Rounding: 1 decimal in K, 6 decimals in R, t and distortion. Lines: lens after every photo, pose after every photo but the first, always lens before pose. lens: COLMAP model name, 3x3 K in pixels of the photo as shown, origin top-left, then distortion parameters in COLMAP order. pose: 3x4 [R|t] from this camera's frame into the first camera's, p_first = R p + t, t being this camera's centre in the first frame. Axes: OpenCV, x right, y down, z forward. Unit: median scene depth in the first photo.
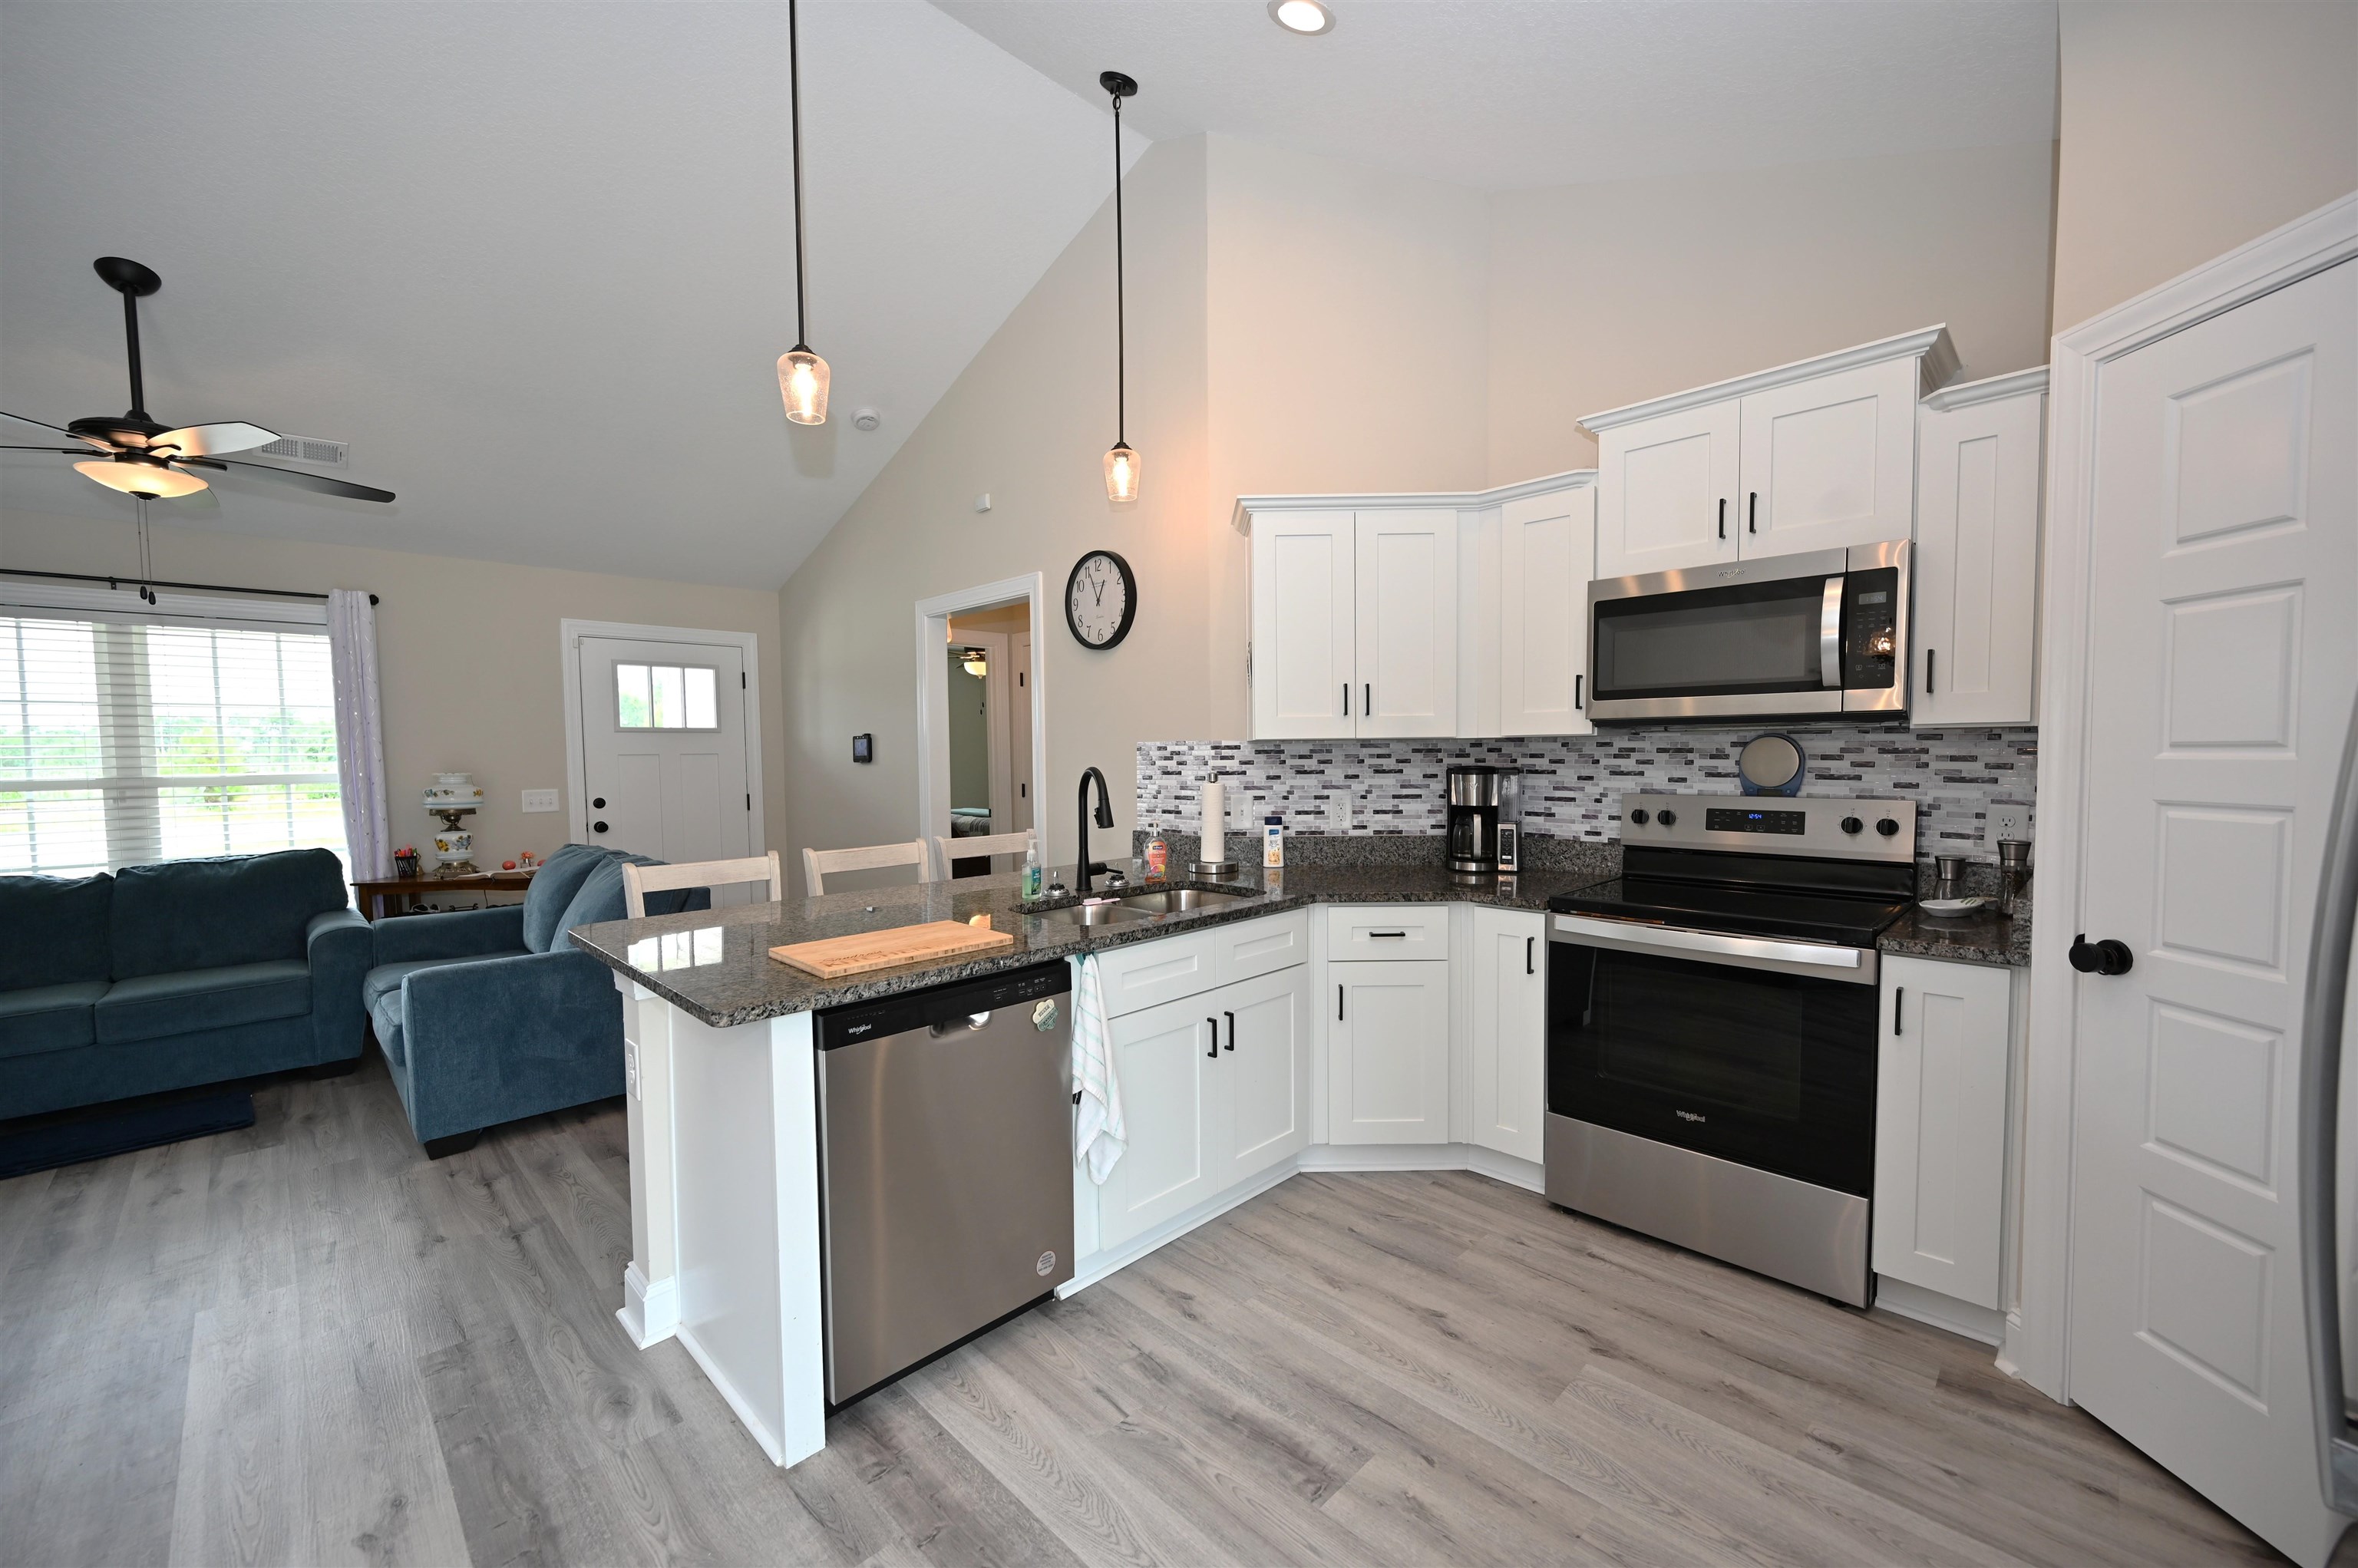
lens RADIAL K [[928.7, 0, 1178.6], [0, 928.7, 797.4], [0, 0, 1]] dist [0.000295, 0.000083]
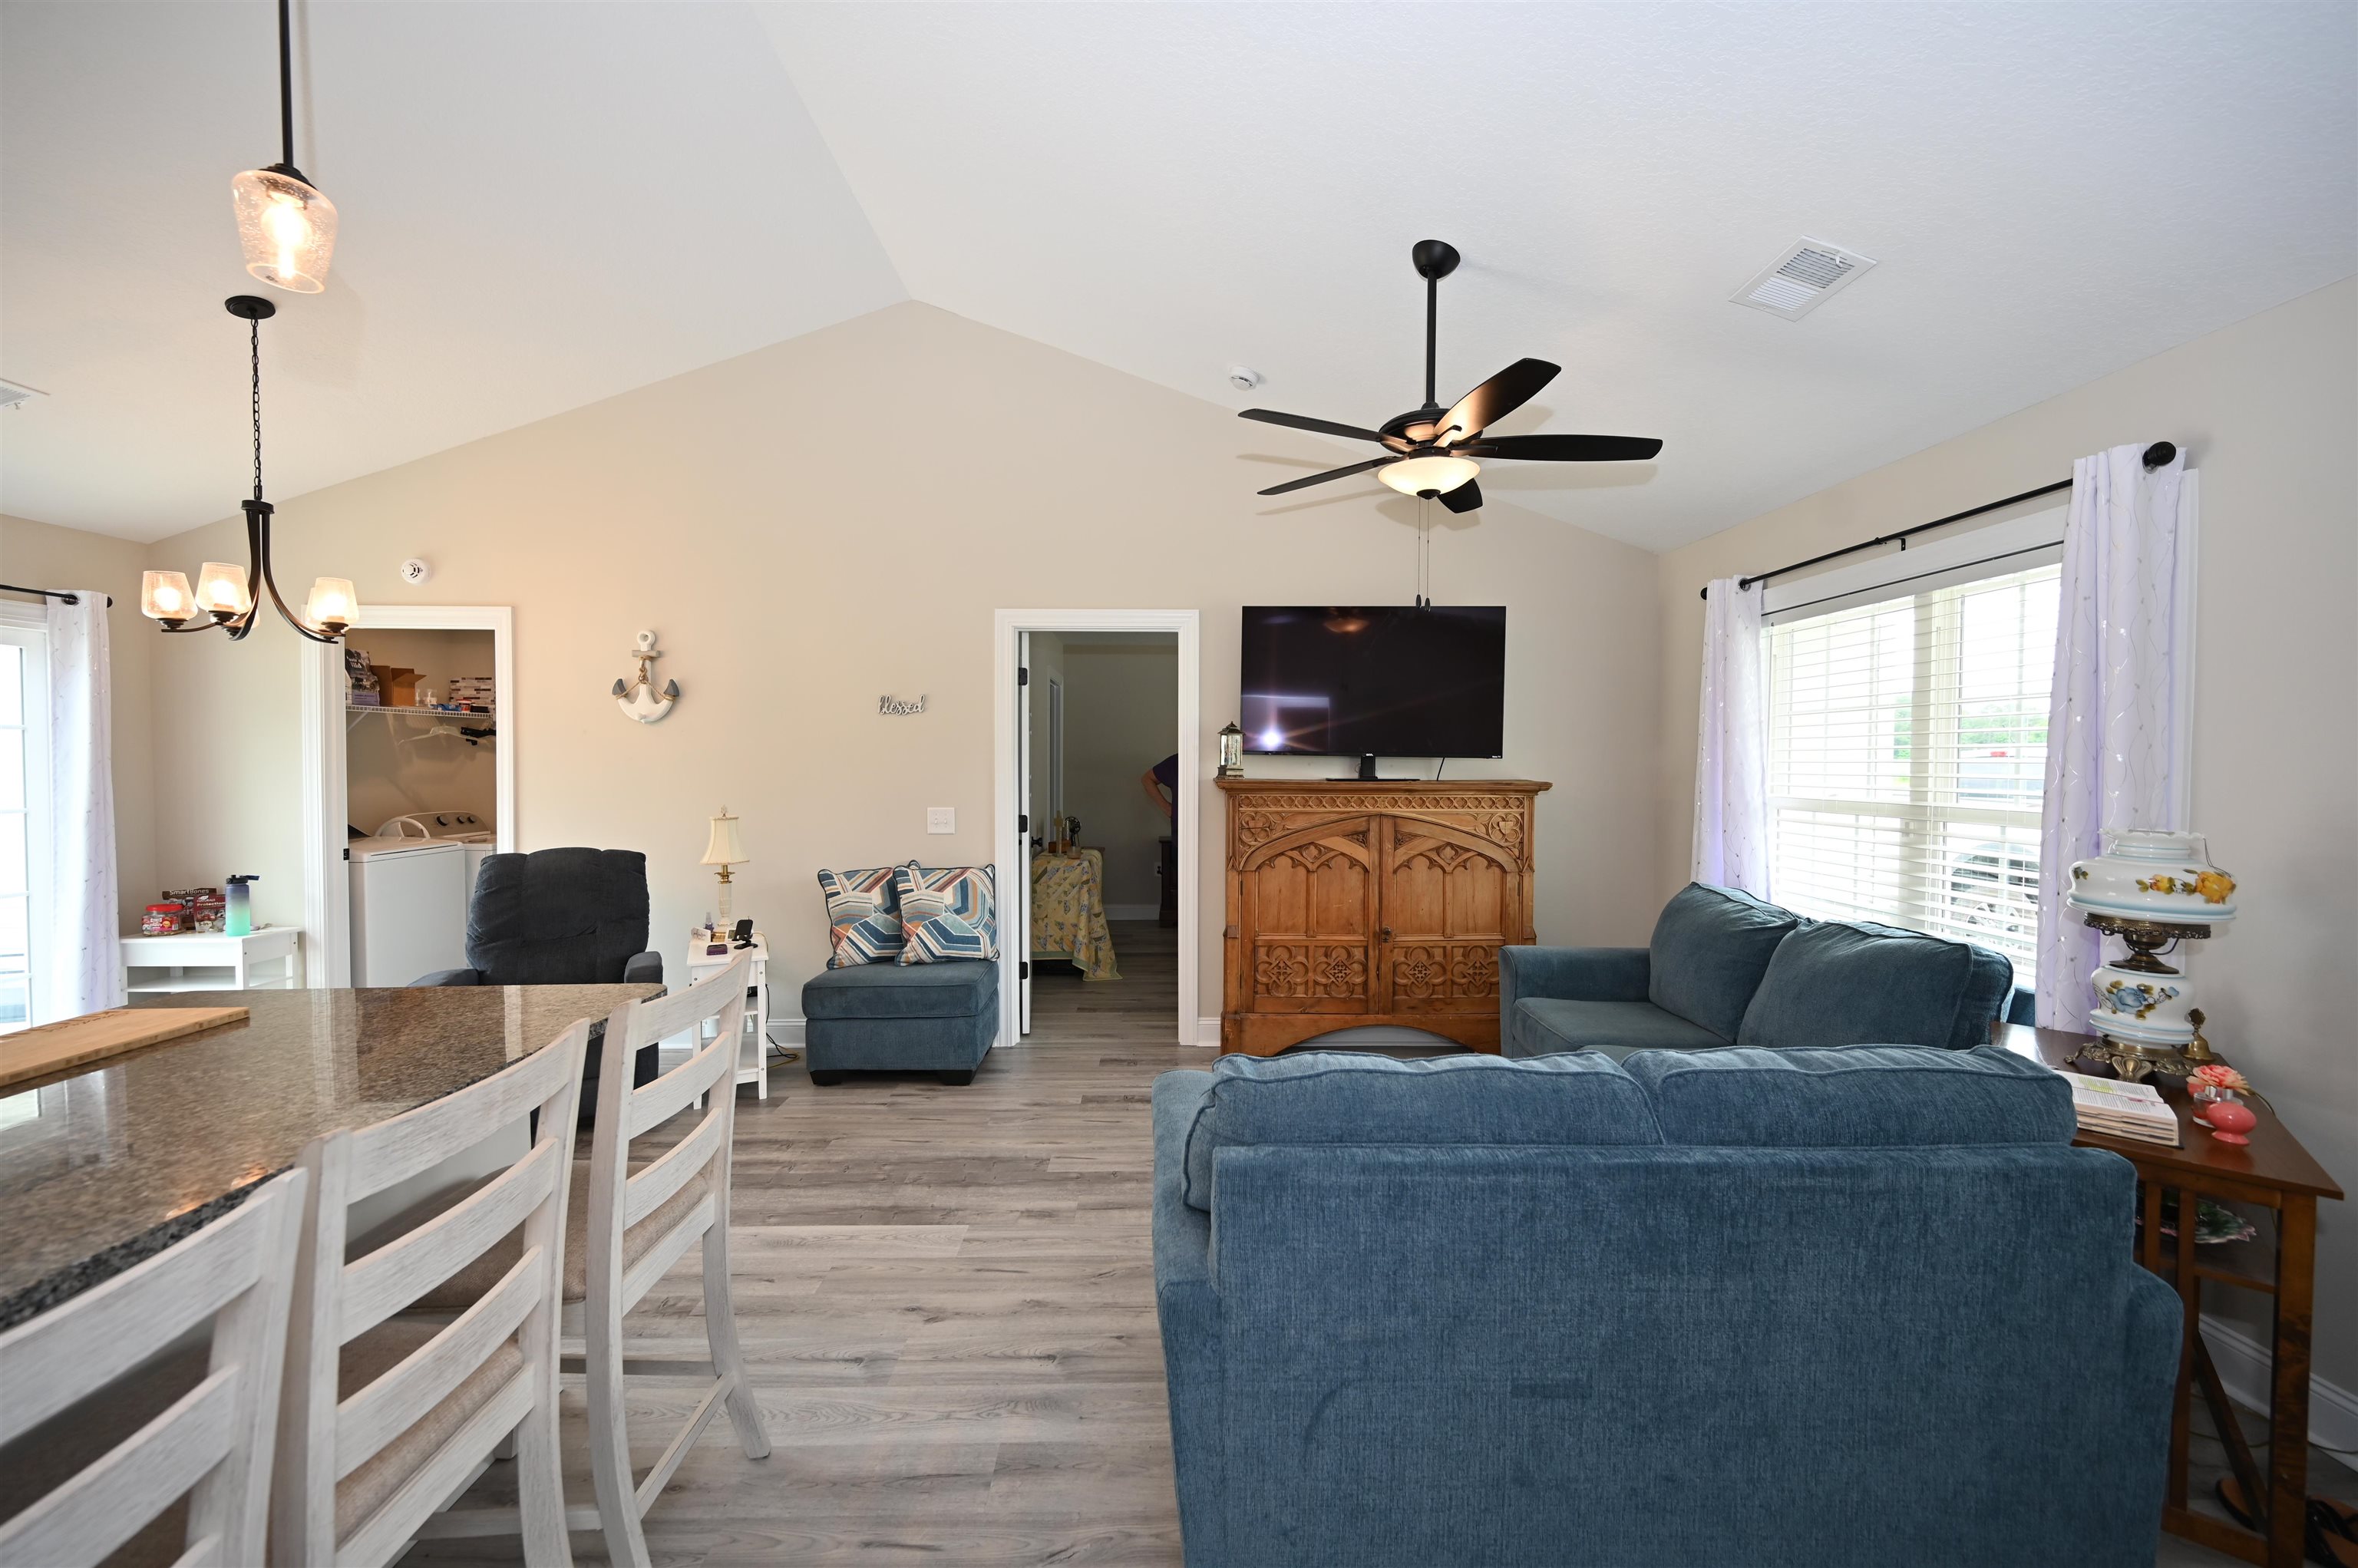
lens RADIAL K [[928.7, 0, 1182.8], [0, 928.7, 780.6], [0, 0, 1]] dist [0.000295, 0.000083]
pose [[-0.691763, 0.027373, -0.721606, -0.272760], [-0.031900, 0.997147, 0.068406, -0.097275], [0.721420, 0.070340, -0.688917, 1.475115]]
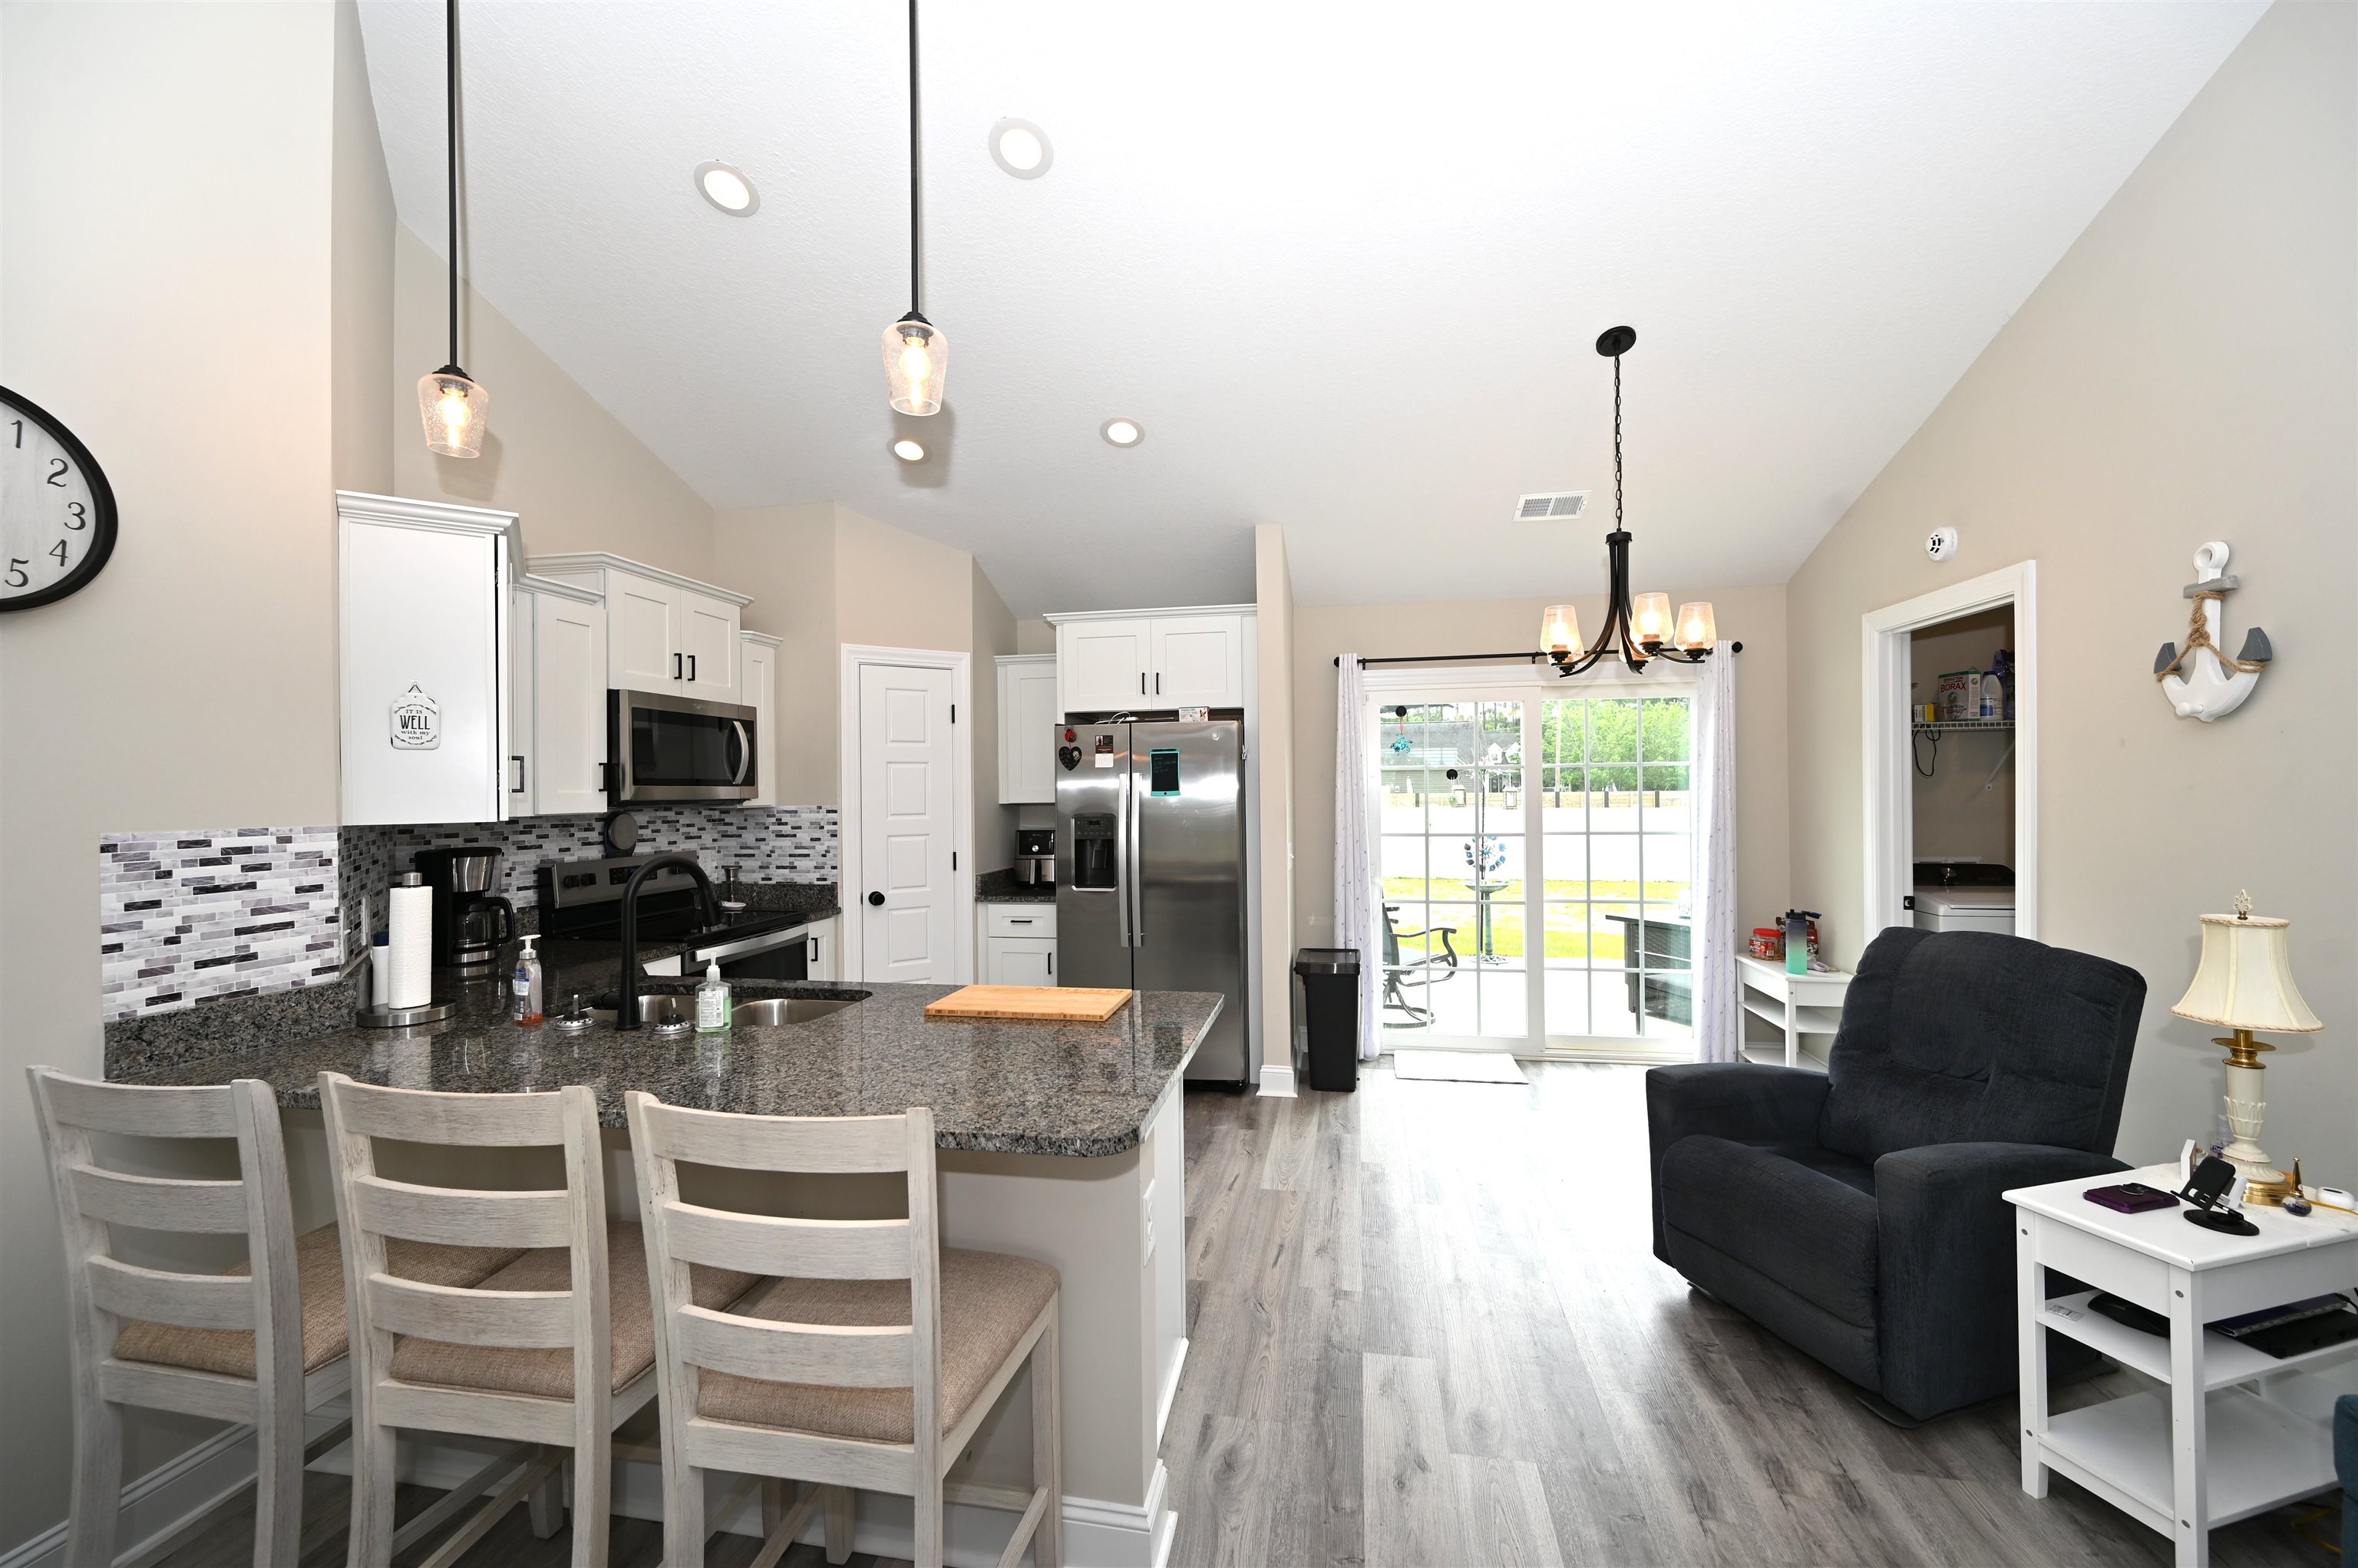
lens RADIAL K [[928.7, 0, 1183.8], [0, 928.7, 786.4], [0, 0, 1]] dist [0.000295, 0.000083]
pose [[-0.566313, 0.020847, 0.823927, -0.891184], [0.060774, 0.998015, 0.016521, -0.070024], [-0.821947, 0.059429, -0.566455, 0.981205]]
